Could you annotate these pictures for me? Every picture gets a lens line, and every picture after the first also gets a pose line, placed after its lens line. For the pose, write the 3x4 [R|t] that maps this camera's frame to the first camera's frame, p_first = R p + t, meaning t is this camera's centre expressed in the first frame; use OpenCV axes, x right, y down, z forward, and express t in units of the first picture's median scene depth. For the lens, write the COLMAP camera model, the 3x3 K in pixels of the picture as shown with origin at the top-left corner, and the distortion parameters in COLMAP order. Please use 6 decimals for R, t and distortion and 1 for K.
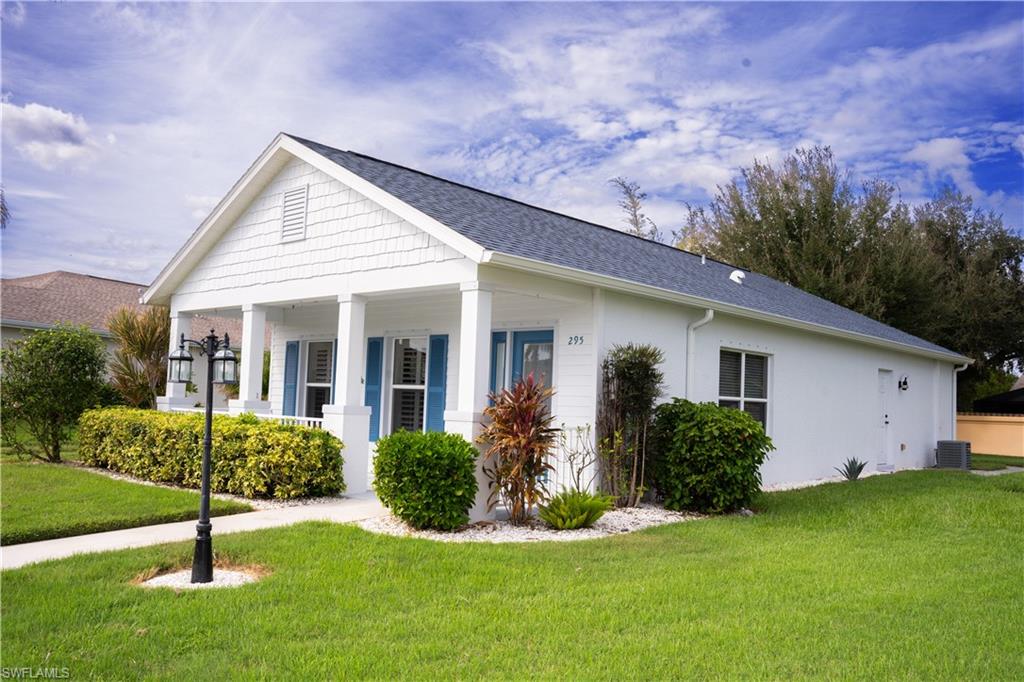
lens RADIAL K [[850.5, 0, 512.0], [0, 850.5, 341.0], [0, 0, 1]] dist [-0.060874, 0.000560]
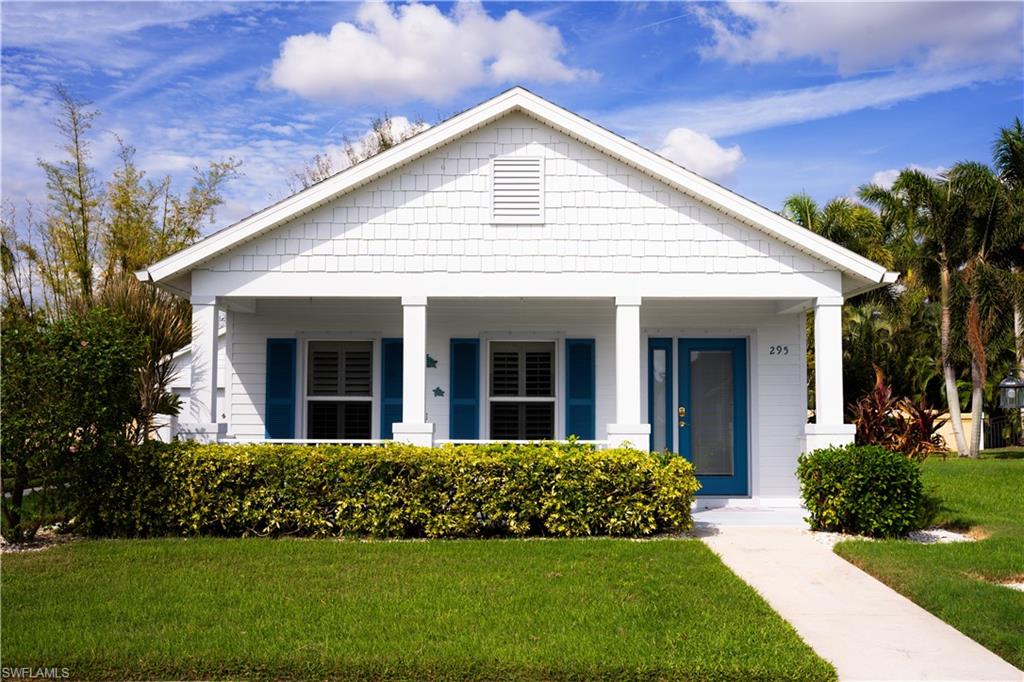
lens RADIAL K [[1148.4, 0, 512.0], [0, 1148.4, 341.0], [0, 0, 1]] dist [0.004666, 0.012705]
pose [[0.743876, 0.008132, 0.668268, -0.969068], [-0.026543, 0.999497, 0.017383, -0.024519], [-0.667790, -0.030669, 0.743717, 0.182991]]
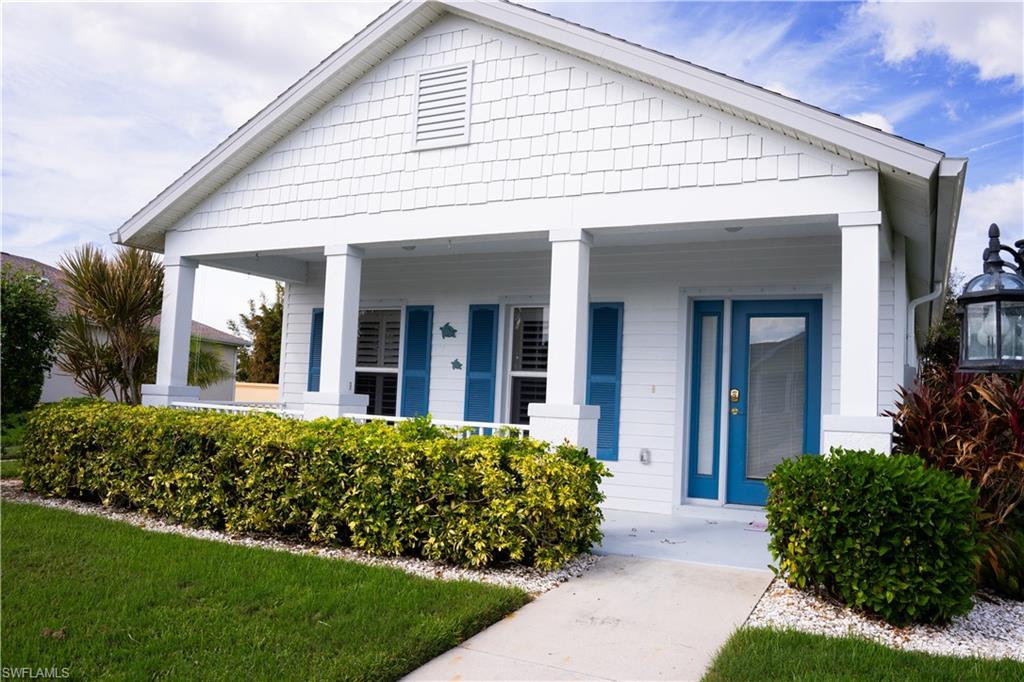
lens RADIAL K [[812.3, 0, 512.0], [0, 812.3, 341.0], [0, 0, 1]] dist [-0.148193, 0.155421]
pose [[0.968533, 0.021025, 0.247996, -0.346756], [-0.025504, 0.999564, 0.014858, 0.018348], [-0.247576, -0.020716, 0.968647, 0.381591]]
